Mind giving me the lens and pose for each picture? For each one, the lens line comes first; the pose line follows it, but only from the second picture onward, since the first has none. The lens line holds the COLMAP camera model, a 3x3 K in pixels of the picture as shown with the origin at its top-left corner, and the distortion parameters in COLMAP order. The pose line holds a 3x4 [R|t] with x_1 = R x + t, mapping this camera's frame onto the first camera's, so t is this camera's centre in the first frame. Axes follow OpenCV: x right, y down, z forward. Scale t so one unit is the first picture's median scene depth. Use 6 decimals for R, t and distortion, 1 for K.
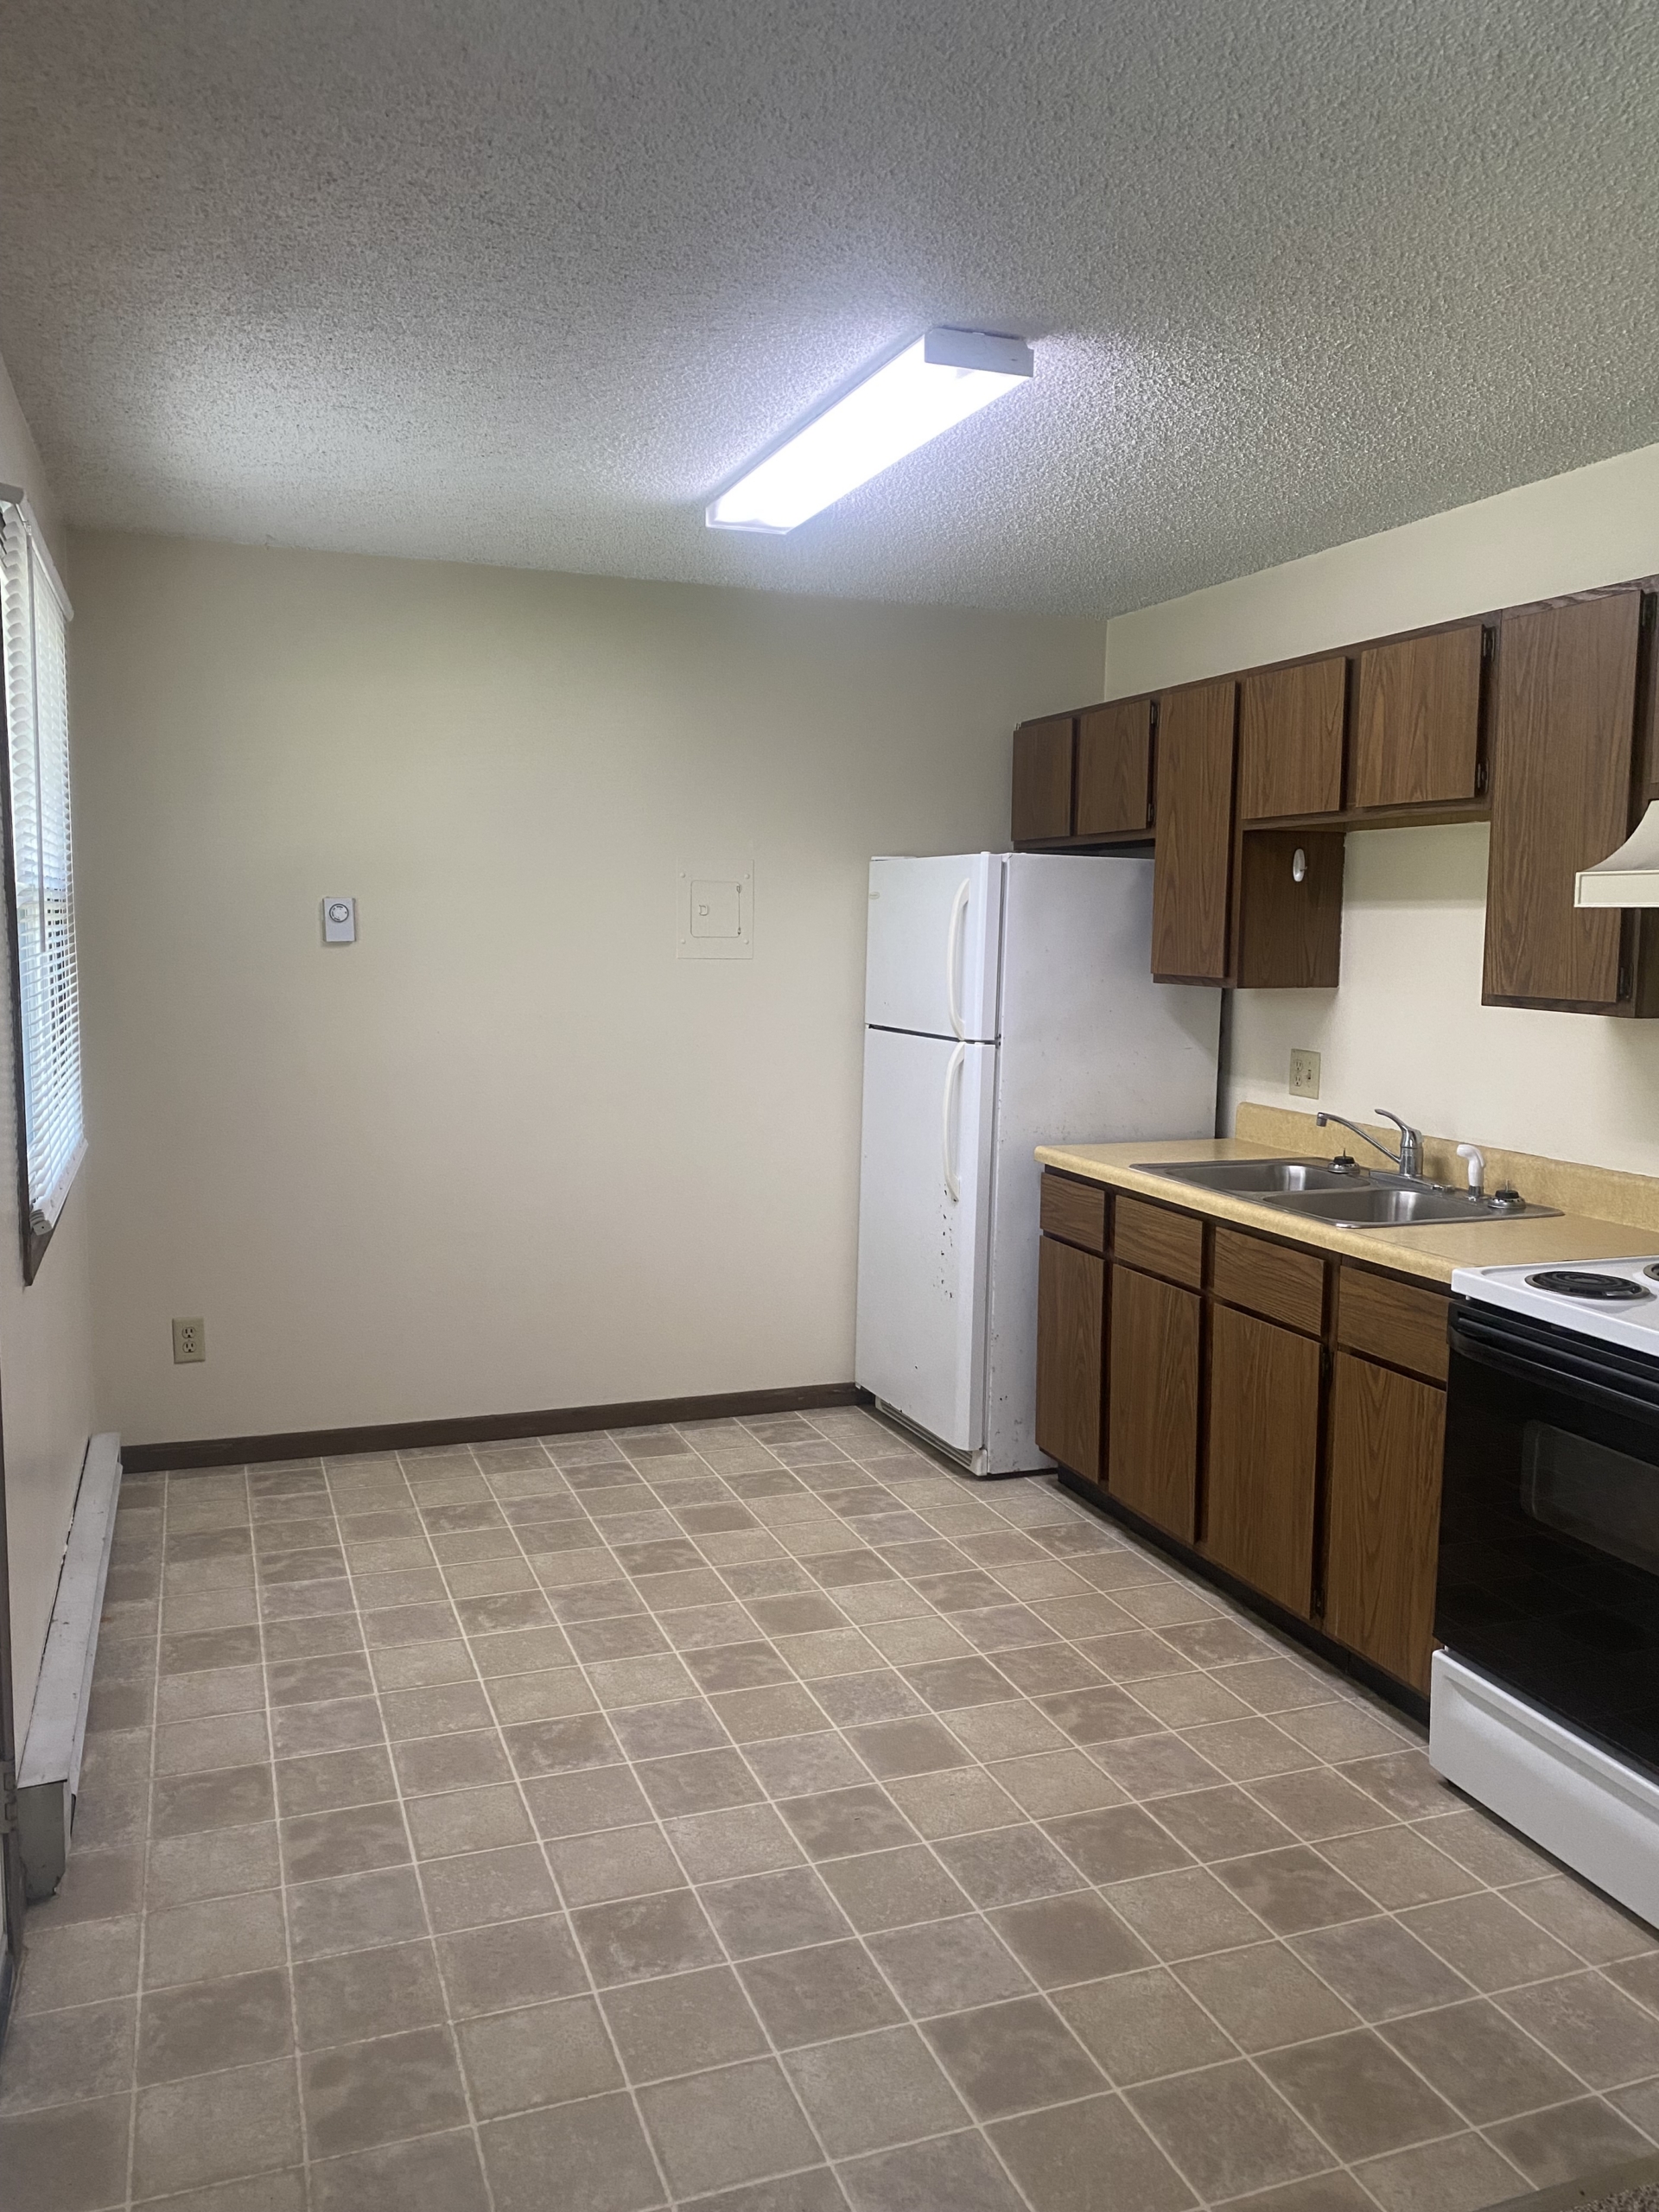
lens RADIAL K [[1716.0, 0, 829.5], [0, 1716.0, 1106.0], [0, 0, 1]] dist [-0.002763, 0.049556]
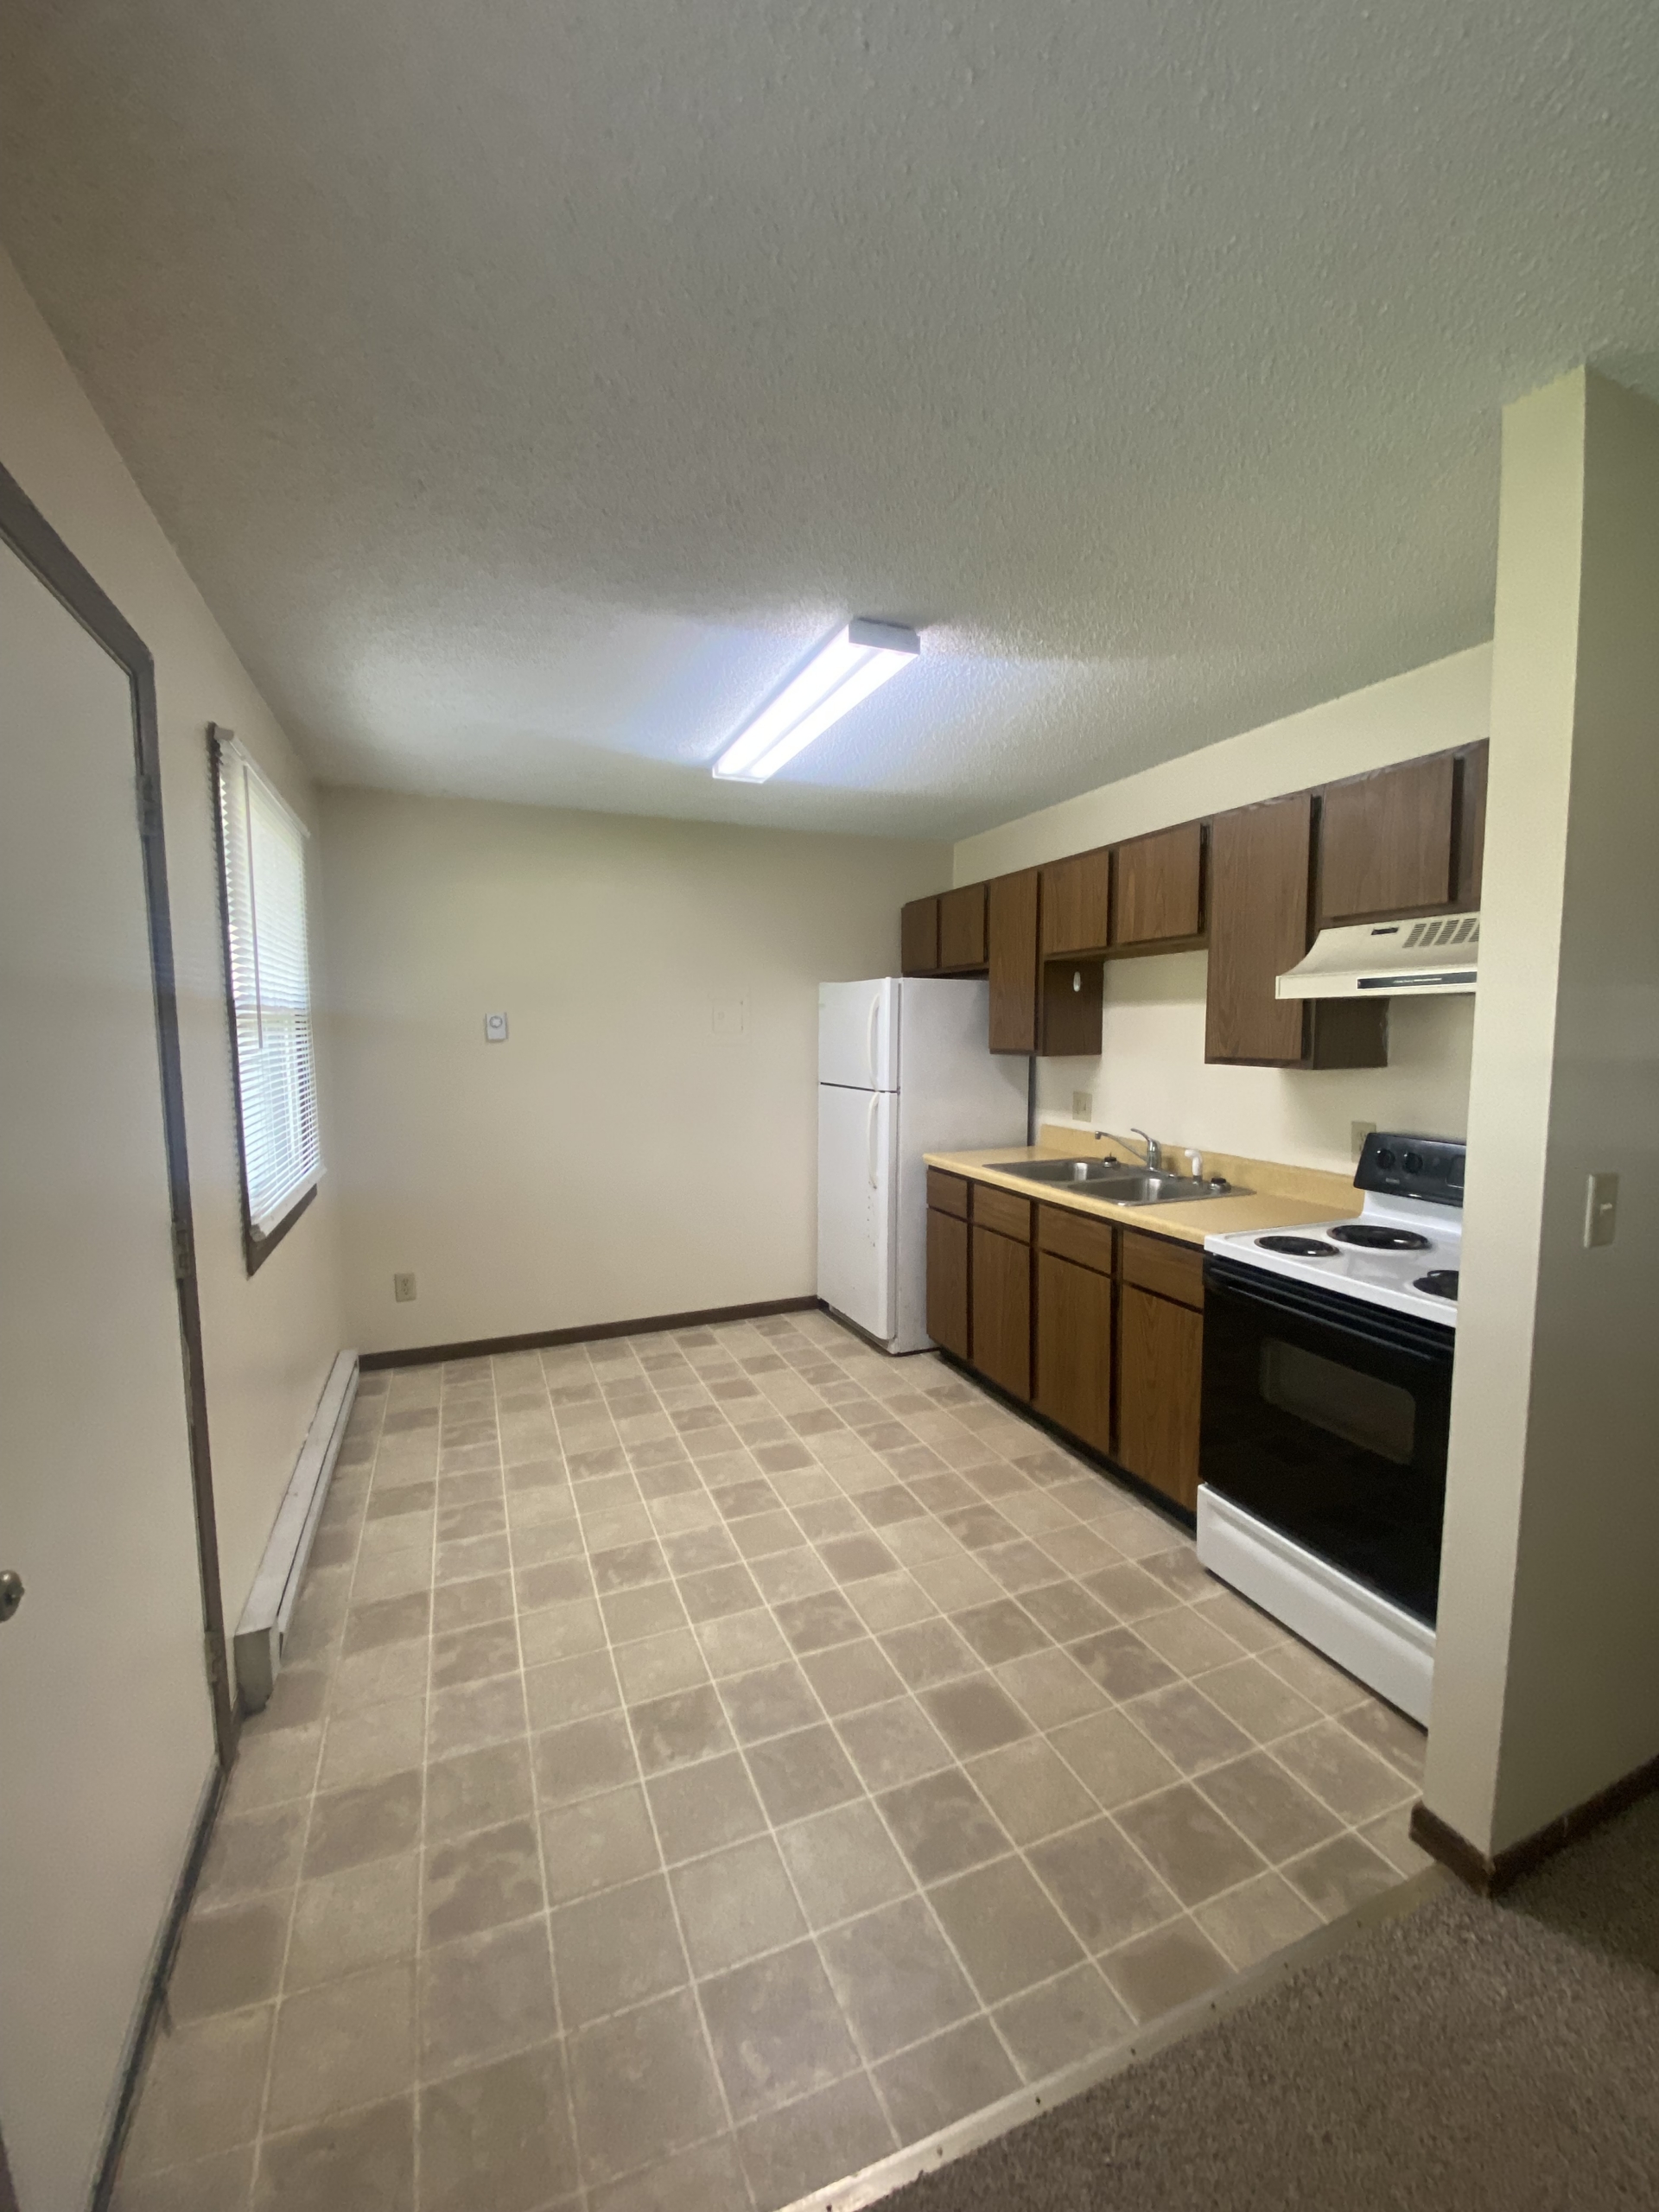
lens RADIAL K [[899.9, 0, 829.5], [0, 899.9, 1106.0], [0, 0, 1]] dist [0.017893, -0.019009]
pose [[0.999180, -0.022499, 0.033651, 0.002670], [0.023129, 0.999562, -0.018445, -0.012352], [-0.033221, 0.019208, 0.999263, 0.181575]]
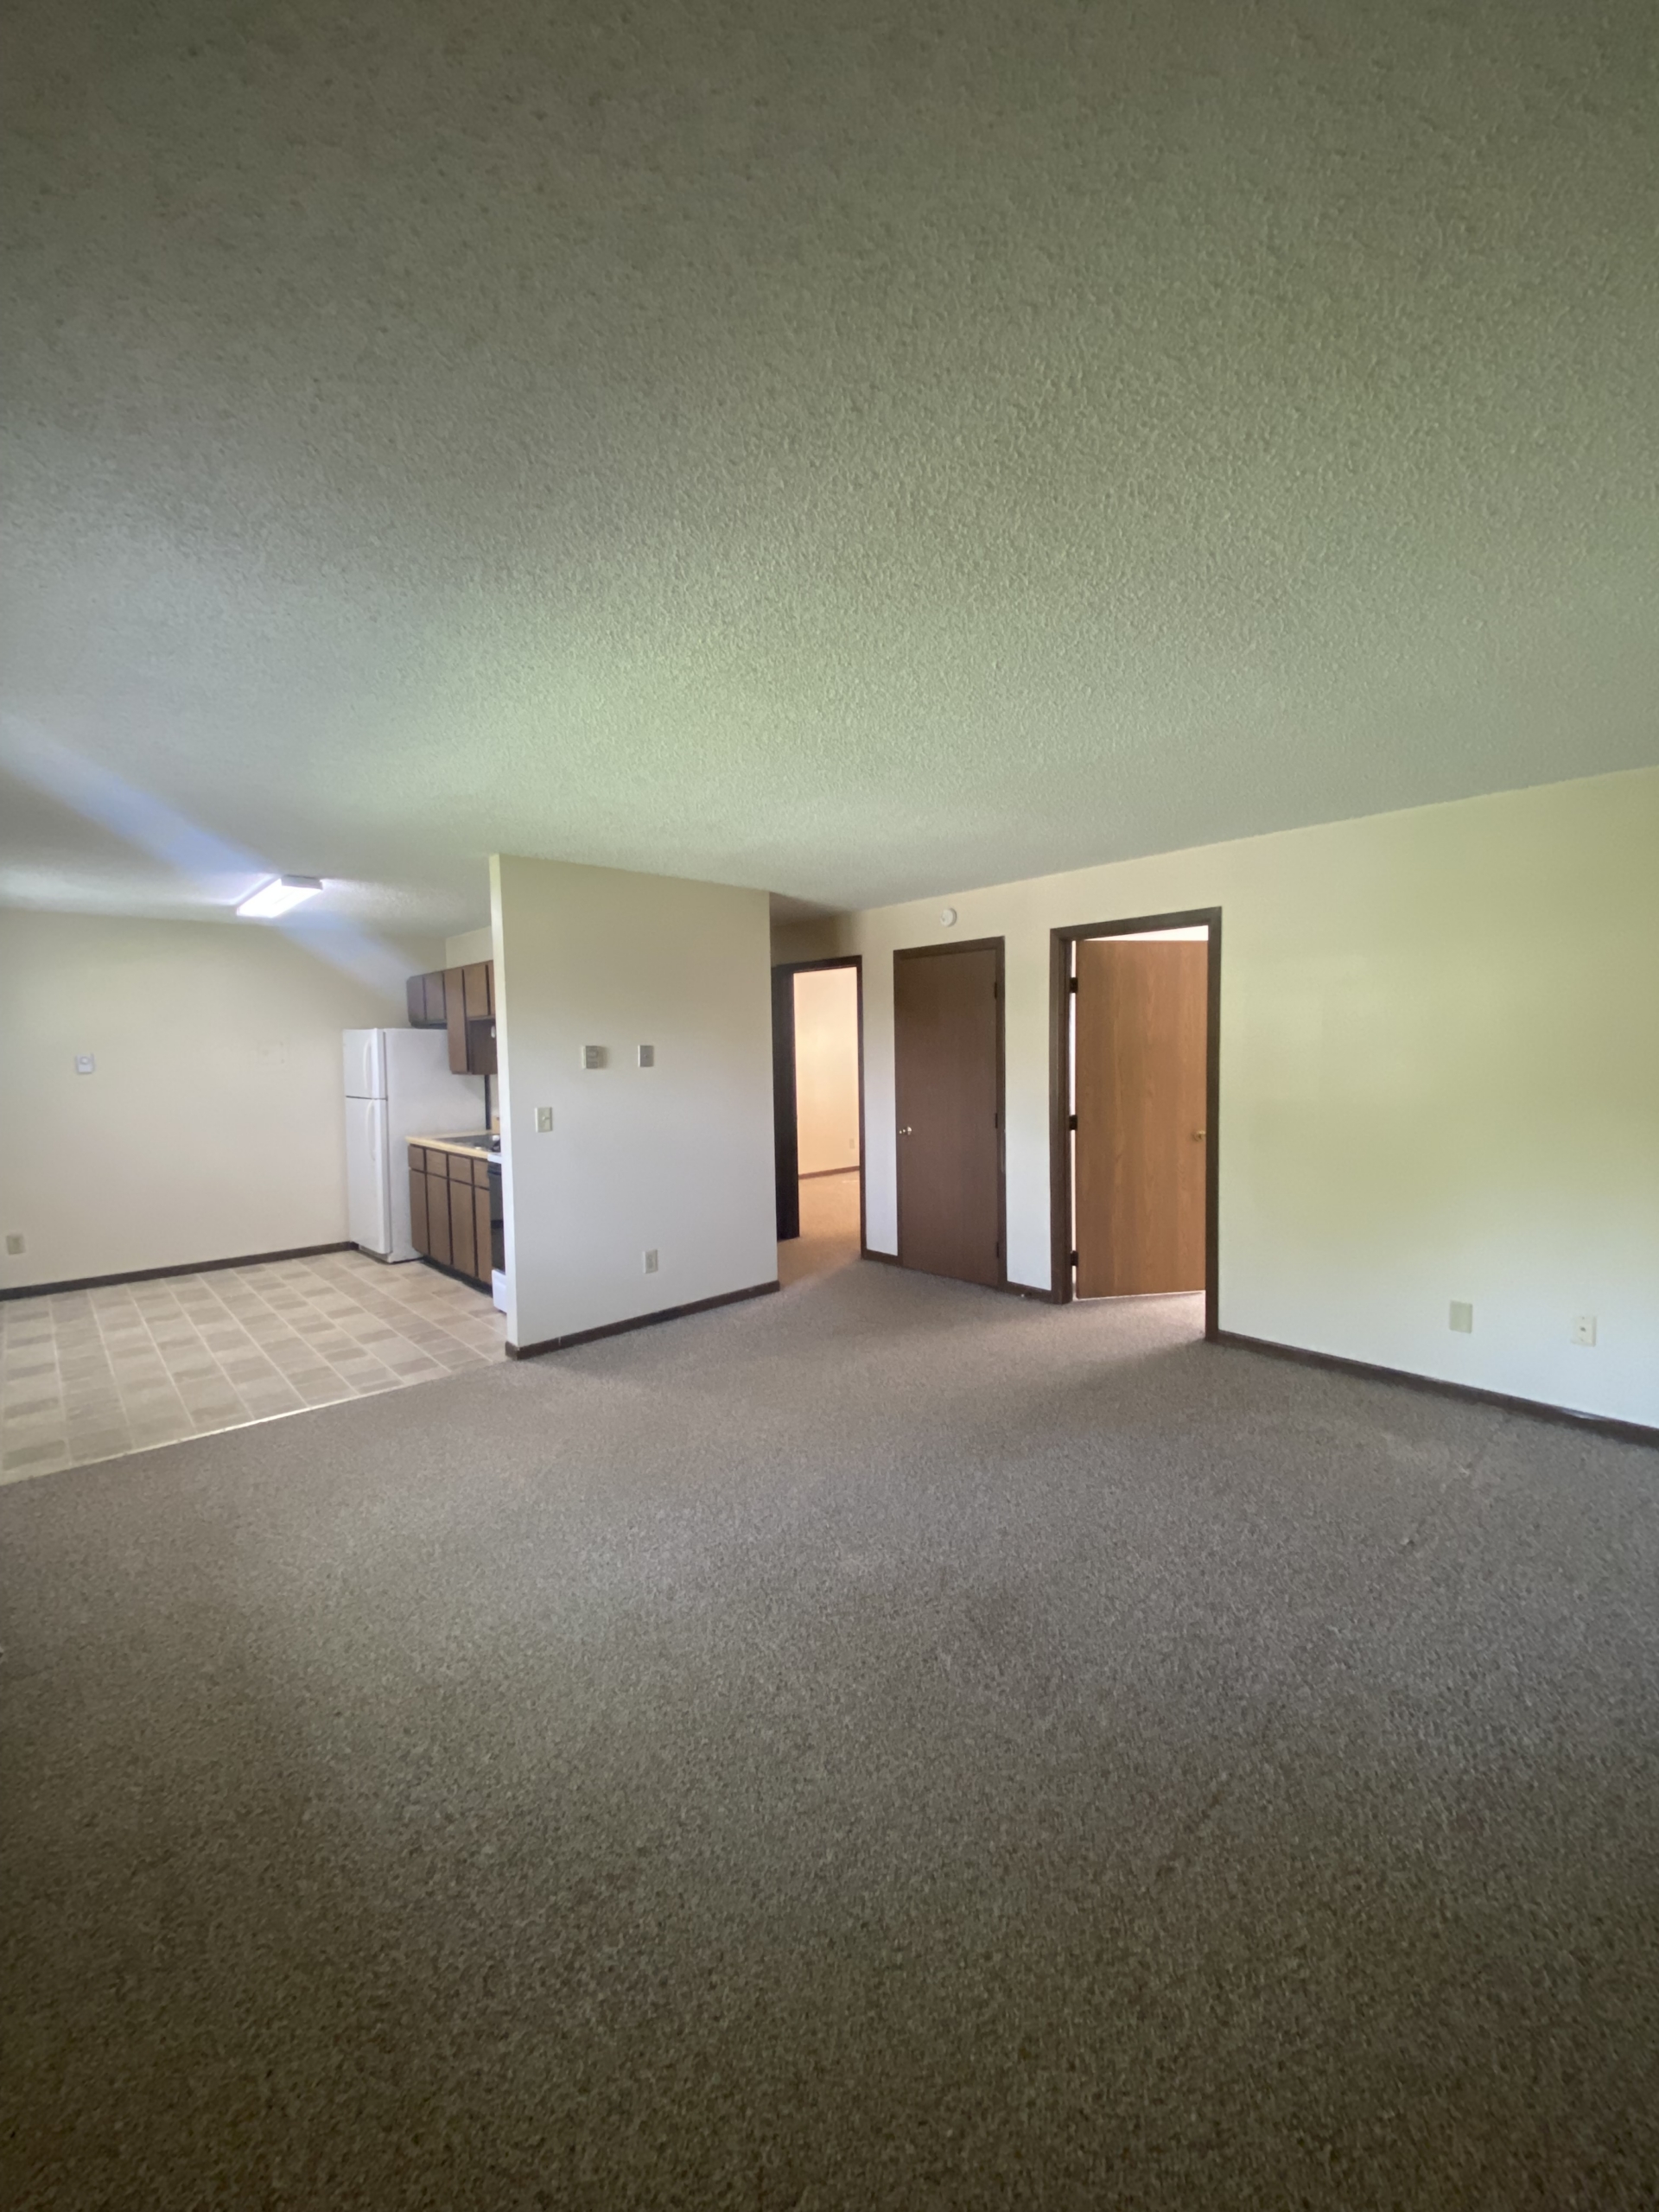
lens RADIAL K [[899.9, 0, 829.5], [0, 899.9, 1106.0], [0, 0, 1]] dist [0.017893, -0.019009]
pose [[0.928371, -0.054368, 0.367656, 0.304482], [0.071040, 0.996961, -0.031956, 0.093916], [-0.364801, 0.055785, 0.929413, -0.786940]]
